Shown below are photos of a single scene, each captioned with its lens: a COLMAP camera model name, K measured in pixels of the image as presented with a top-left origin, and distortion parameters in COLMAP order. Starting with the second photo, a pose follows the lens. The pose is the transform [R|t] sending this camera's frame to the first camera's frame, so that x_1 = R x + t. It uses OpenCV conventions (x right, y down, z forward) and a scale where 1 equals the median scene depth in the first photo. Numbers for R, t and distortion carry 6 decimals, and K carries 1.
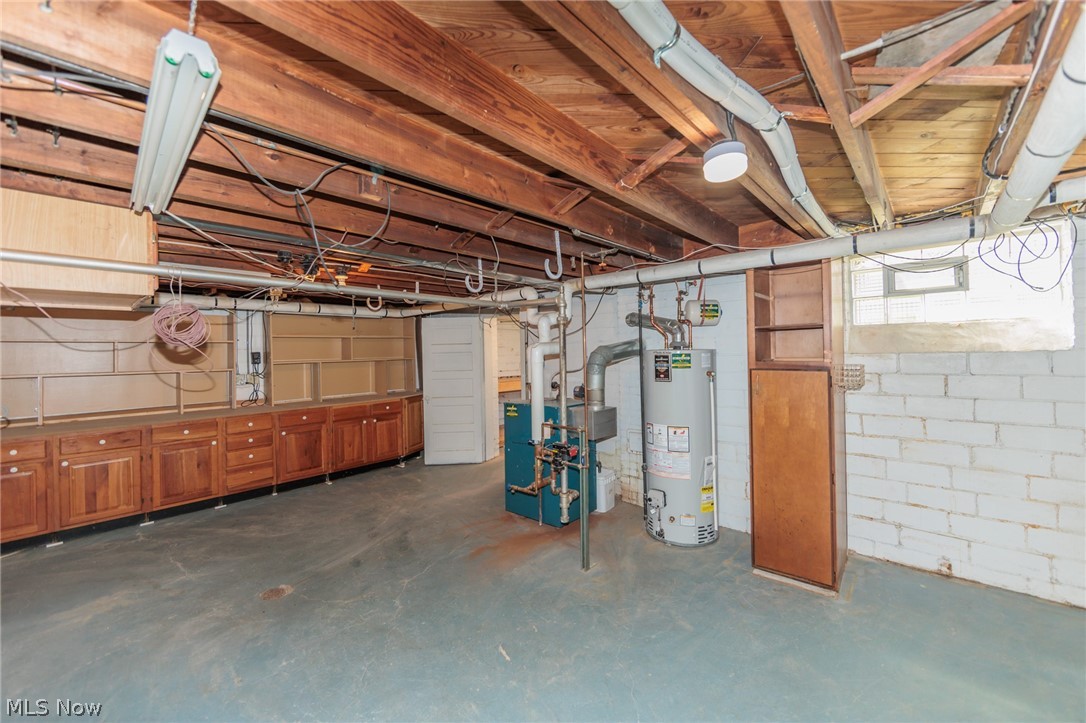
lens RADIAL K [[427.2, 0, 543.3], [0, 427.2, 351.5], [0, 0, 1]] dist [0.001093, -0.000374]
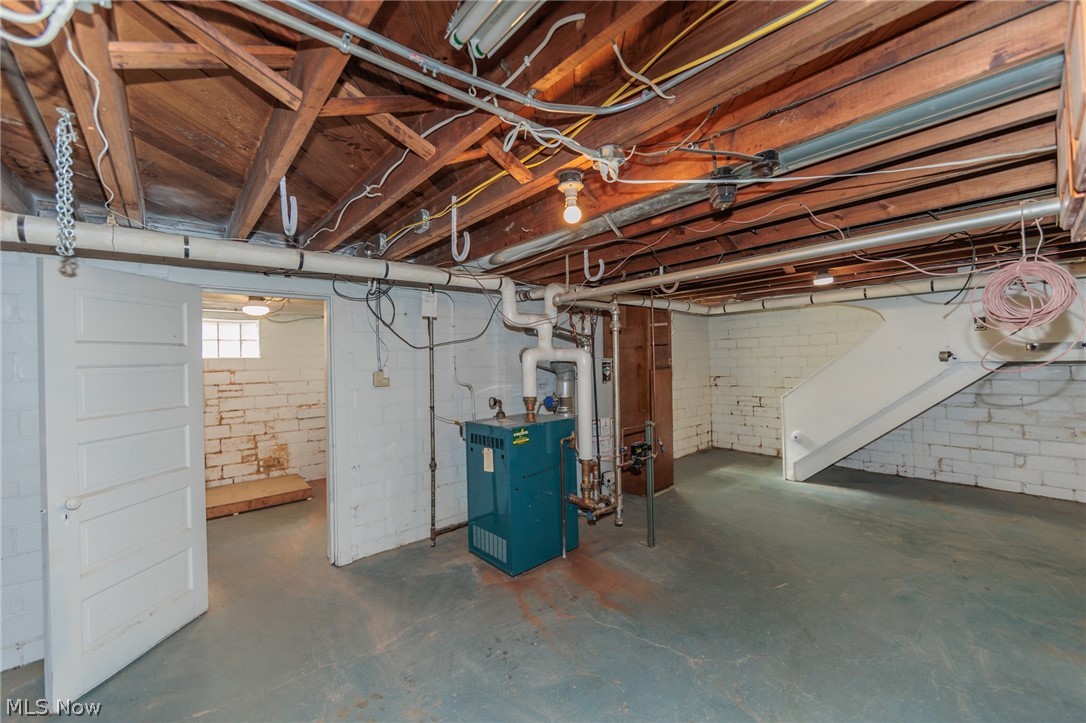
lens RADIAL K [[427.2, 0, 543.8], [0, 427.2, 361.2], [0, 0, 1]] dist [0.001093, -0.000374]
pose [[0.105782, 0.015526, 0.994268, -0.960182], [0.021043, 0.999619, -0.017848, 0.024086], [-0.994167, 0.022811, 0.105415, 1.026378]]
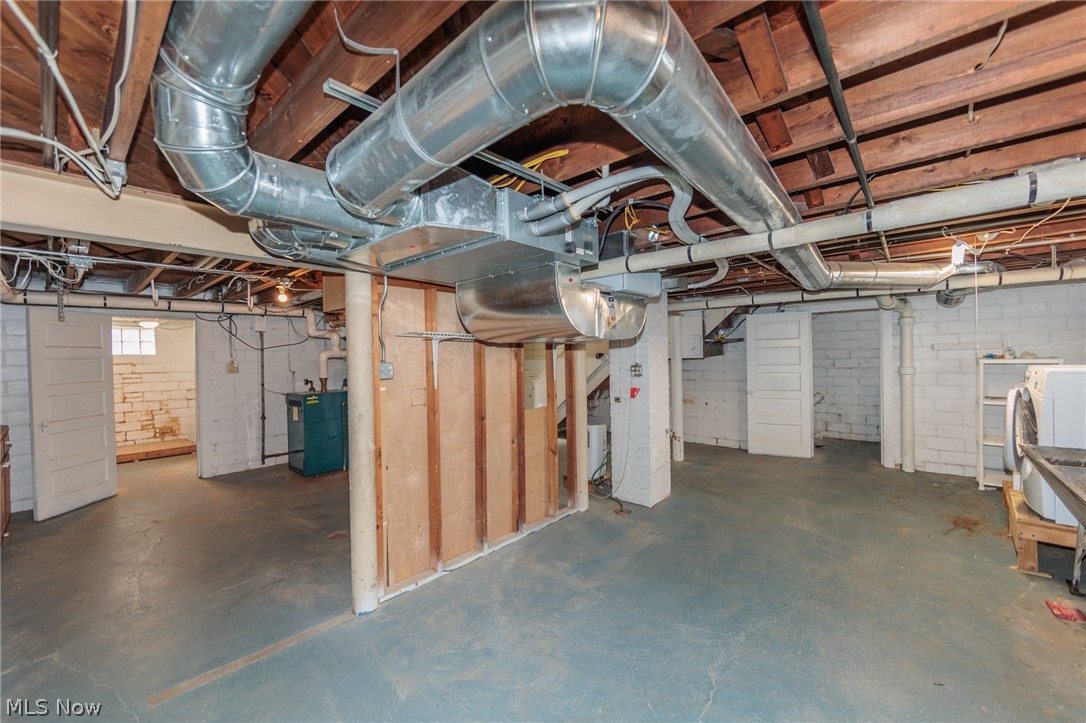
lens RADIAL K [[427.2, 0, 544.5], [0, 427.2, 362.7], [0, 0, 1]] dist [0.001093, -0.000374]
pose [[-0.023899, 0.005334, 0.999700, -1.683533], [0.020715, 0.999774, -0.004839, 0.053024], [-0.999500, 0.020593, -0.024004, 0.348783]]
